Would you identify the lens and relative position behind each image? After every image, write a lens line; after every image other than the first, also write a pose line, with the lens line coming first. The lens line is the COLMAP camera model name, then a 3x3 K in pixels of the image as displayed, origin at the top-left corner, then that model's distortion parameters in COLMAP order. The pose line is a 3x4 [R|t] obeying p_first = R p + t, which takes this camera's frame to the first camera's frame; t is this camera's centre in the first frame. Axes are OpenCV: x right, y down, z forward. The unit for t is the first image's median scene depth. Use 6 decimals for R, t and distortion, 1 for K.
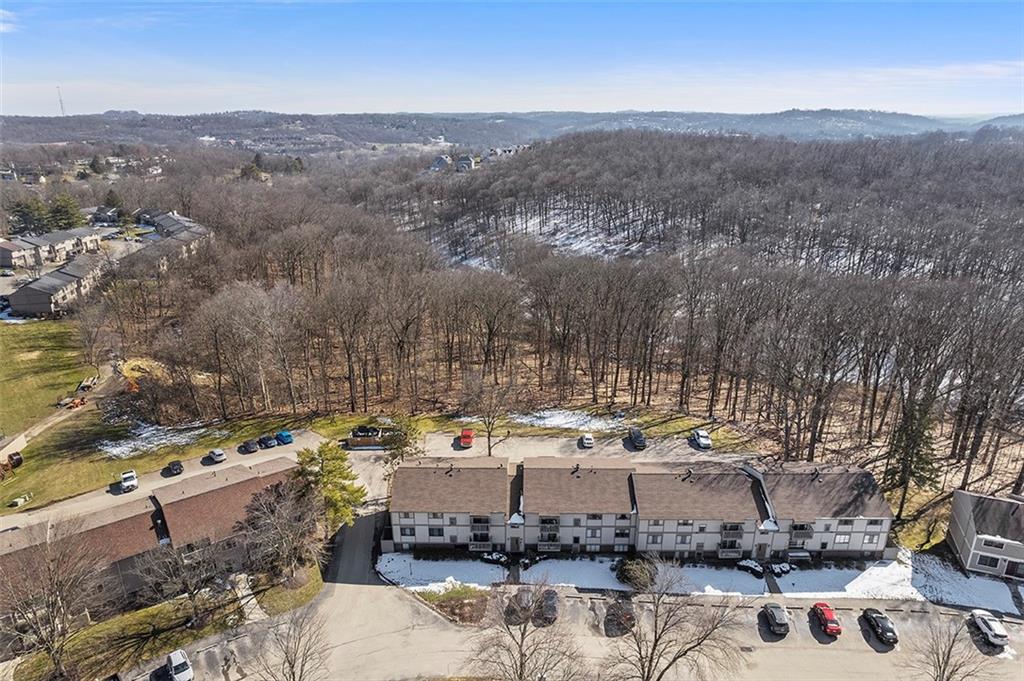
lens RADIAL K [[659.1, 0, 512.0], [0, 659.1, 340.5], [0, 0, 1]] dist [-0.072718, 0.068555]
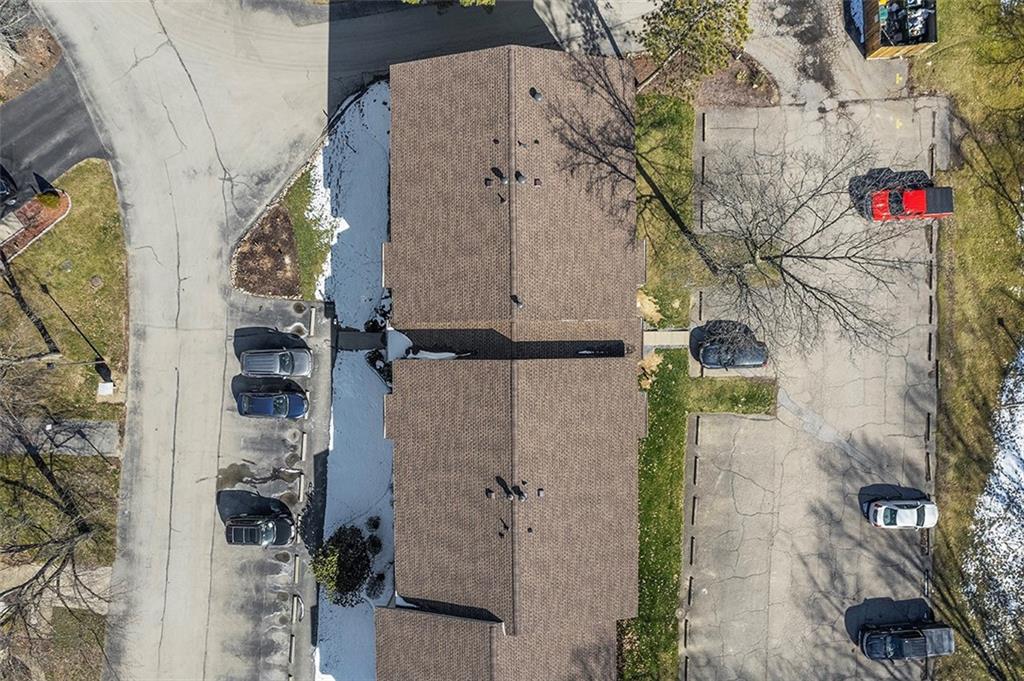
lens RADIAL K [[659.1, 0, 512.0], [0, 659.1, 340.5], [0, 0, 1]] dist [-0.072718, 0.068555]
pose [[0.030767, 0.999457, 0.011753, 0.000857], [-0.317547, -0.001376, 0.948242, -0.194805], [0.947743, -0.032907, 0.317332, 0.916805]]
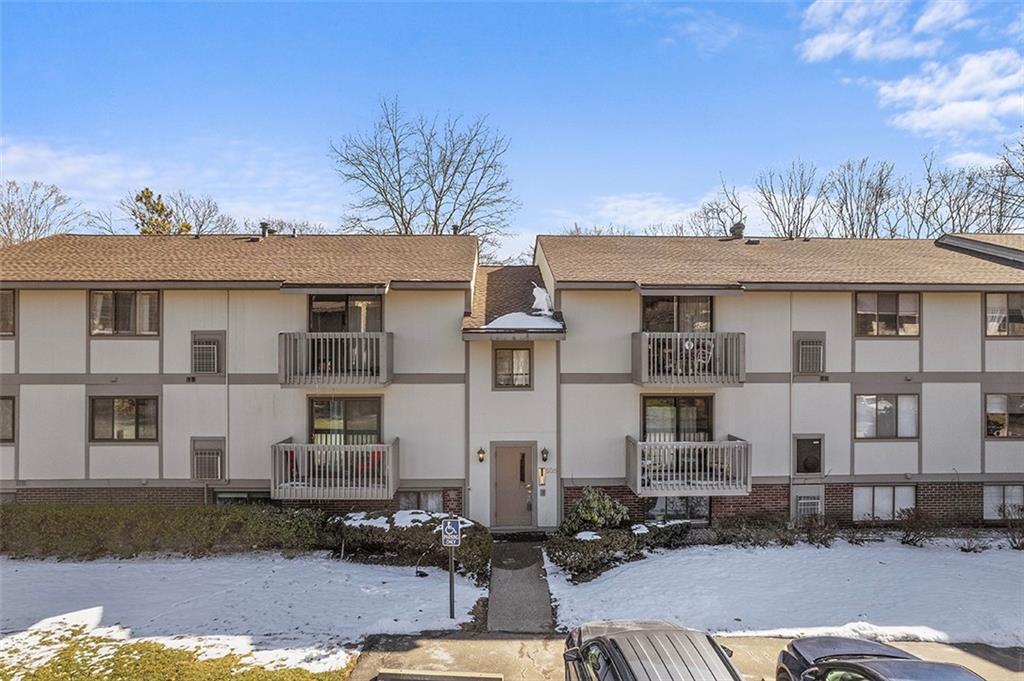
lens RADIAL K [[659.1, 0, 512.0], [0, 659.1, 340.5], [0, 0, 1]] dist [-0.072718, 0.068555]
pose [[0.998780, 0.003660, 0.049244, -0.005987], [0.012694, 0.944704, -0.327678, 0.339117], [-0.047721, 0.327903, 0.943505, 0.803166]]
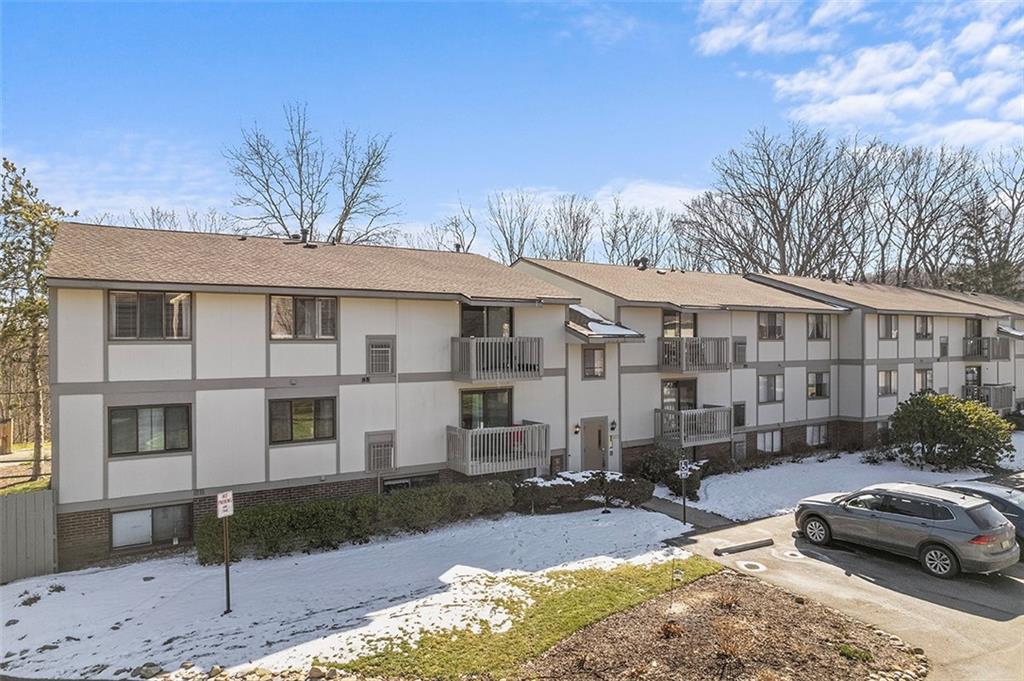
lens RADIAL K [[647.3, 0, 512.0], [0, 647.3, 340.5], [0, 0, 1]] dist [-0.049124, -0.000066]
pose [[0.833352, 0.001922, 0.552739, -0.175291], [0.182565, 0.942917, -0.278527, 0.340715], [-0.521723, 0.333022, 0.785431, 0.799731]]
